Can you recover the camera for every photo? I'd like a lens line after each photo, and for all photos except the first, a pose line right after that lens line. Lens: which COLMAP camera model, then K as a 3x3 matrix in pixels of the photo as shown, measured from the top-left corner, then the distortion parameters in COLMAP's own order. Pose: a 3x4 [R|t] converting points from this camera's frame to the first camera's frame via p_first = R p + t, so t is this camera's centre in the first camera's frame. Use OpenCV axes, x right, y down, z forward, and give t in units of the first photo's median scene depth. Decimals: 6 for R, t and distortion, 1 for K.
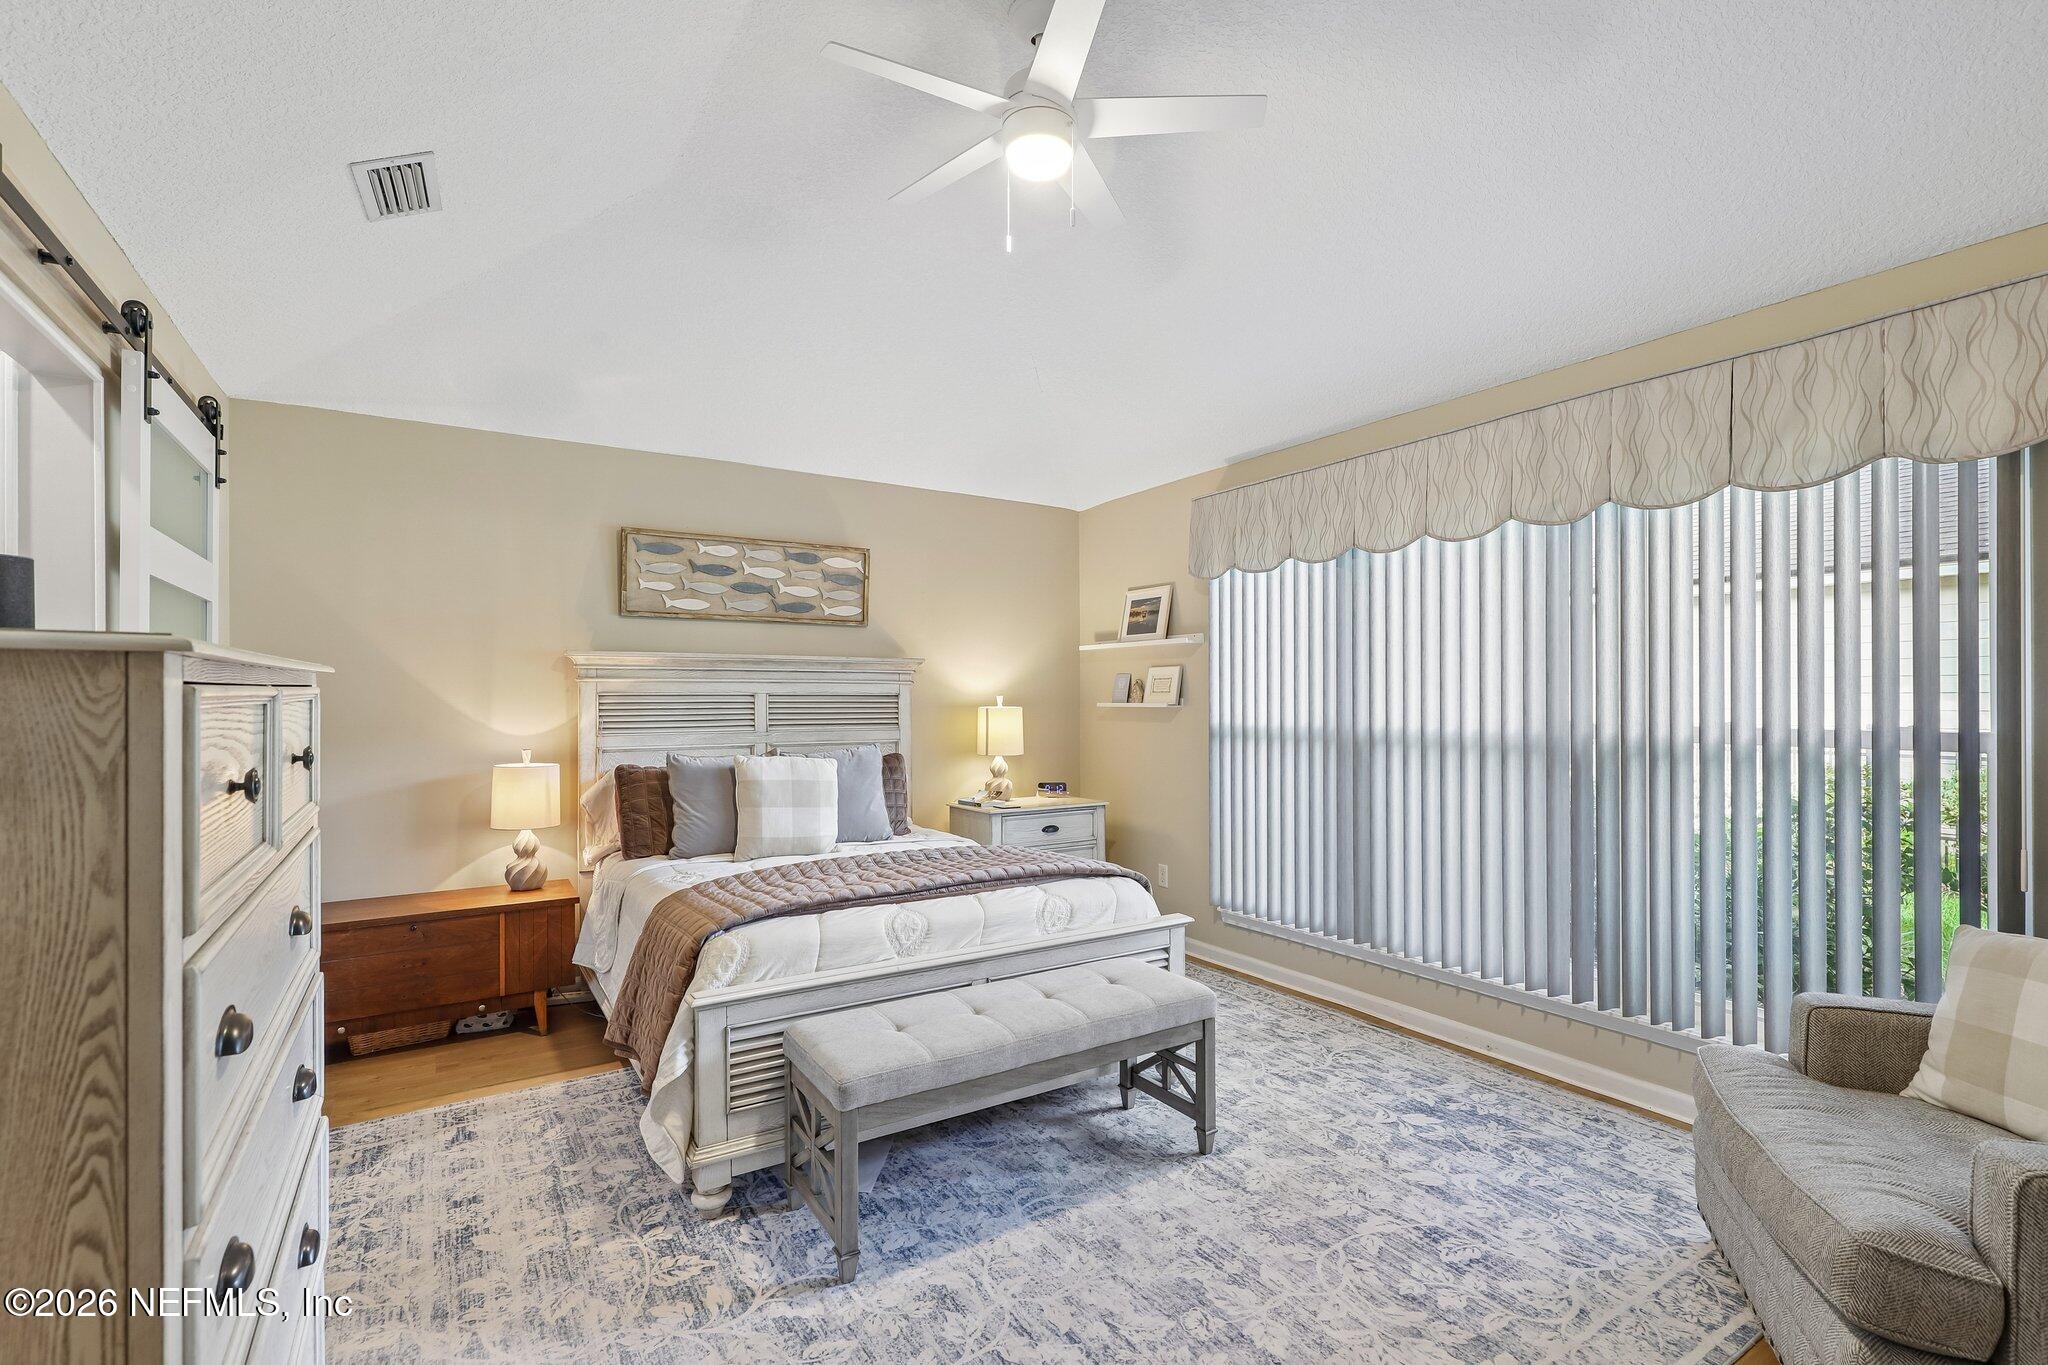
lens RADIAL K [[928.0, 0, 1024.5], [0, 928.0, 694.9], [0, 0, 1]] dist [0.000449, -0.000047]
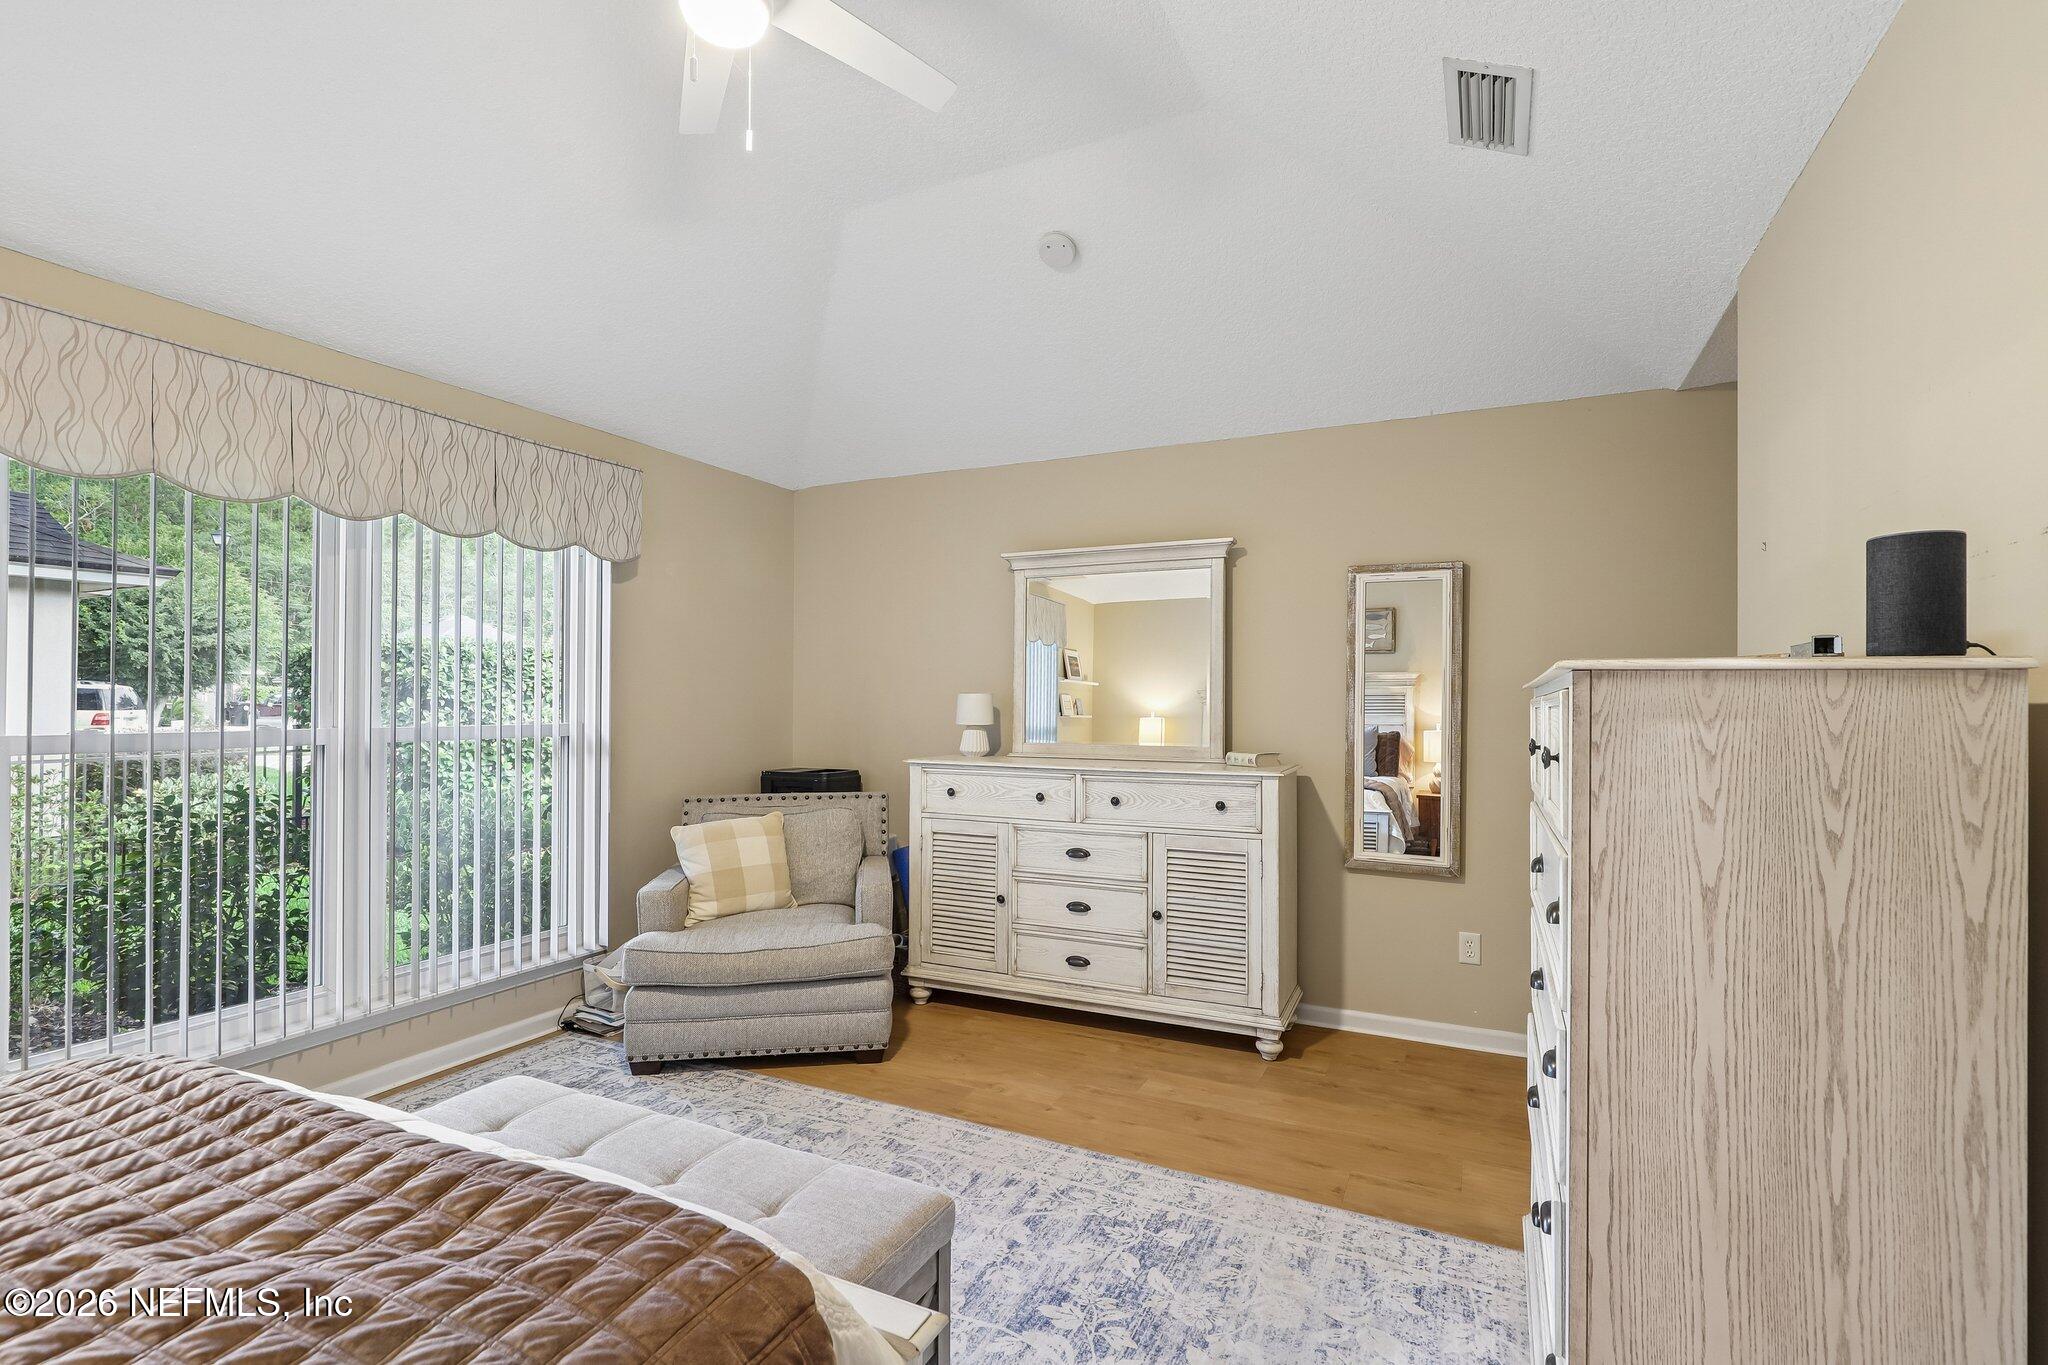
lens RADIAL K [[928.0, 0, 1024.5], [0, 928.0, 694.9], [0, 0, 1]] dist [0.000449, -0.000047]
pose [[-0.529788, 0.011229, 0.848056, -0.794131], [0.005249, 0.999937, -0.009961, 0.011495], [-0.848114, -0.000825, -0.529814, 1.240086]]
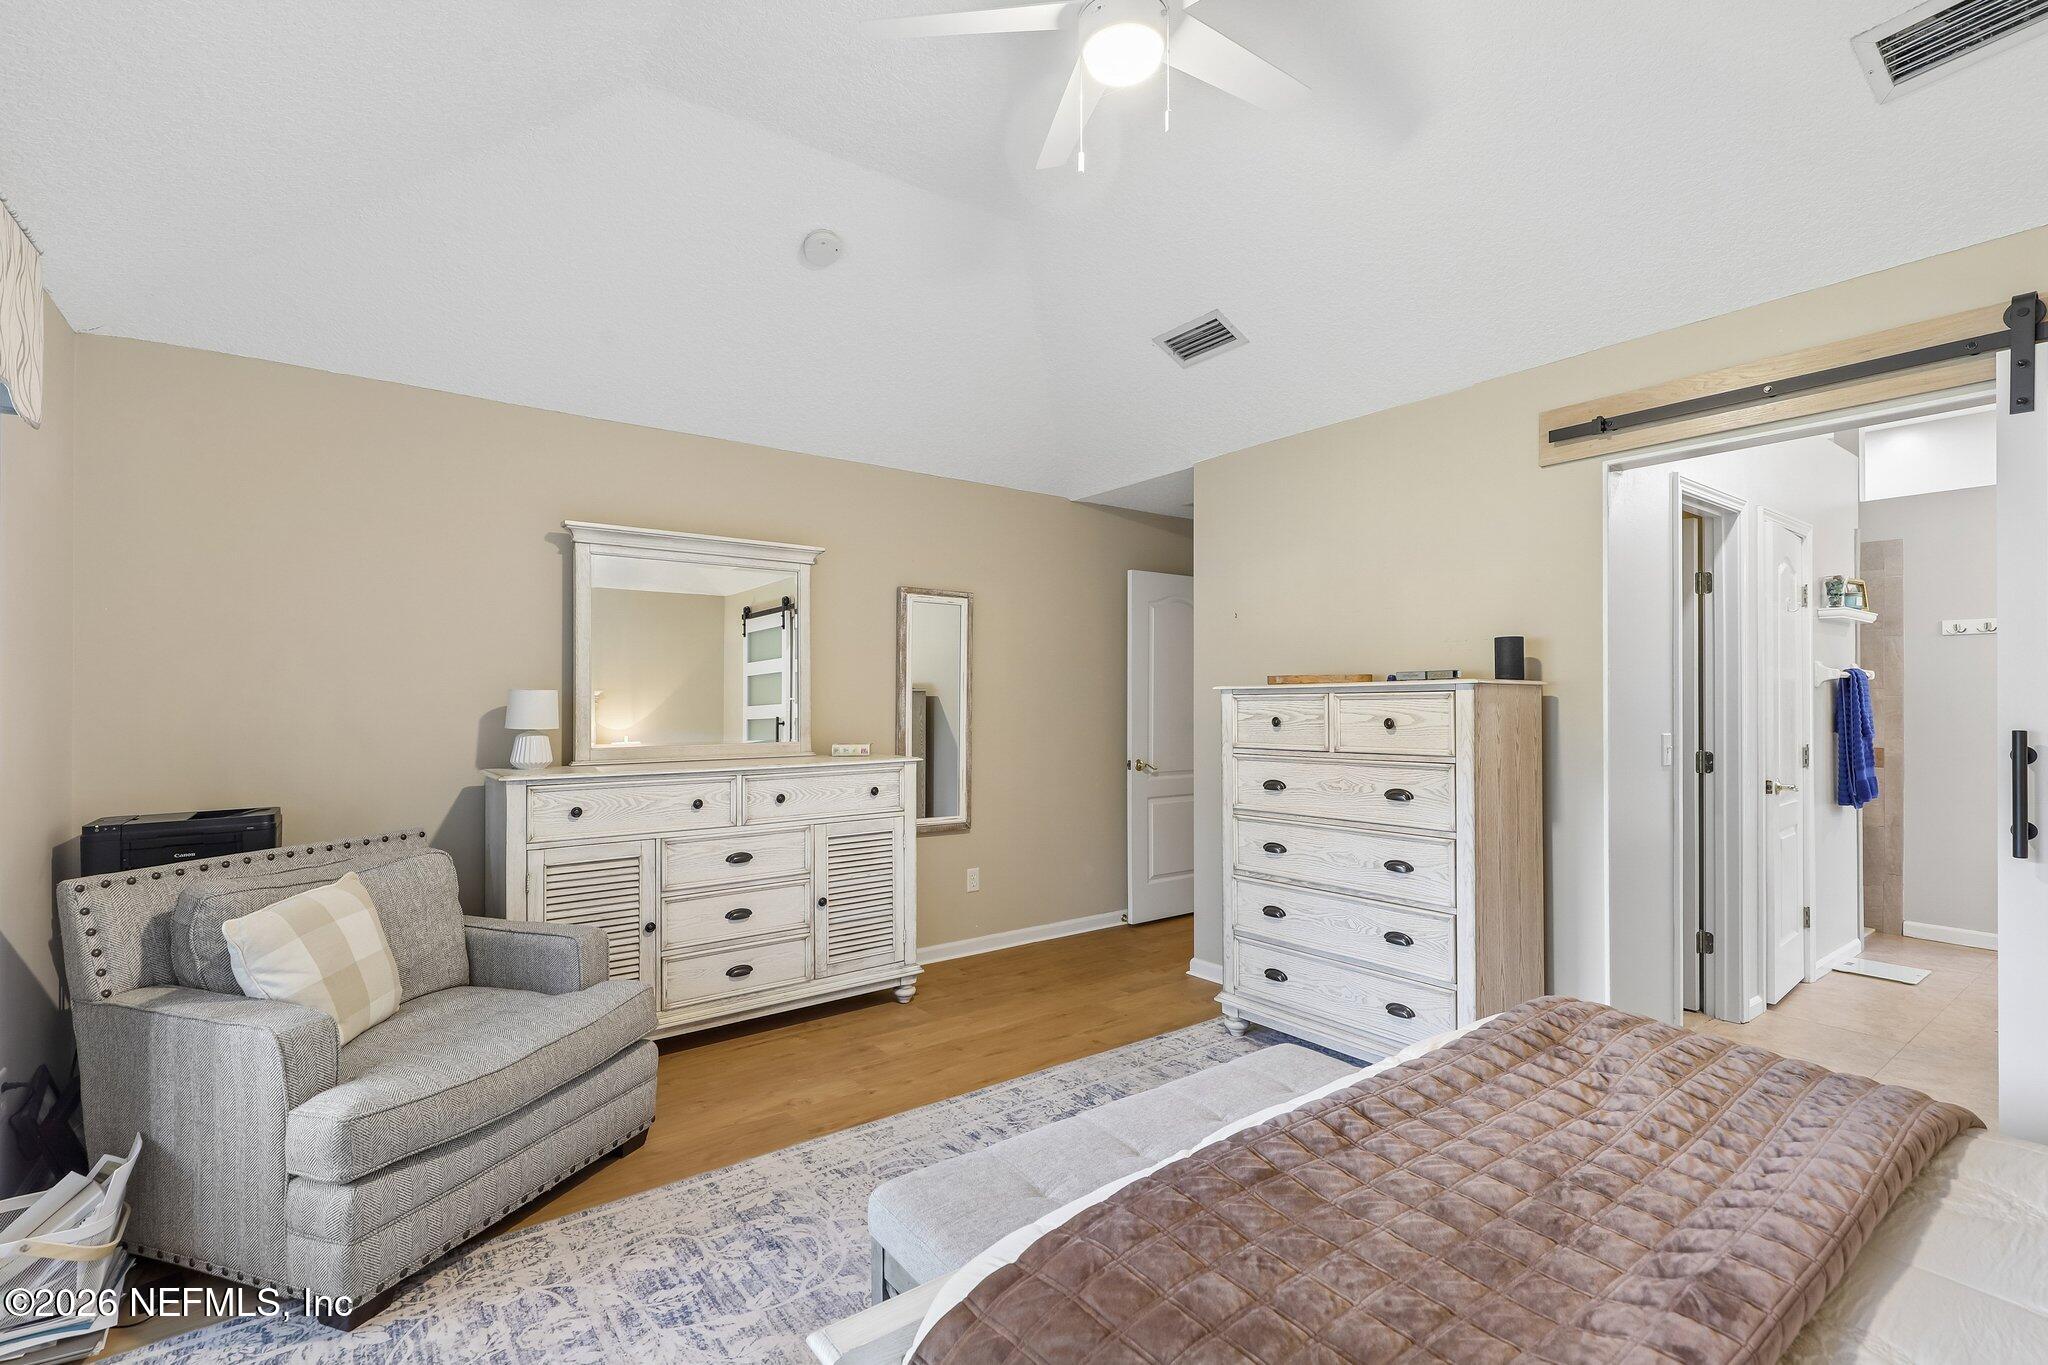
lens RADIAL K [[928.0, 0, 1024.5], [0, 928.0, 694.9], [0, 0, 1]] dist [0.000449, -0.000047]
pose [[-0.996649, 0.008907, -0.081307, 0.183206], [0.008779, 0.999960, 0.001926, 0.001739], [0.081321, 0.001205, -0.996687, 1.883124]]
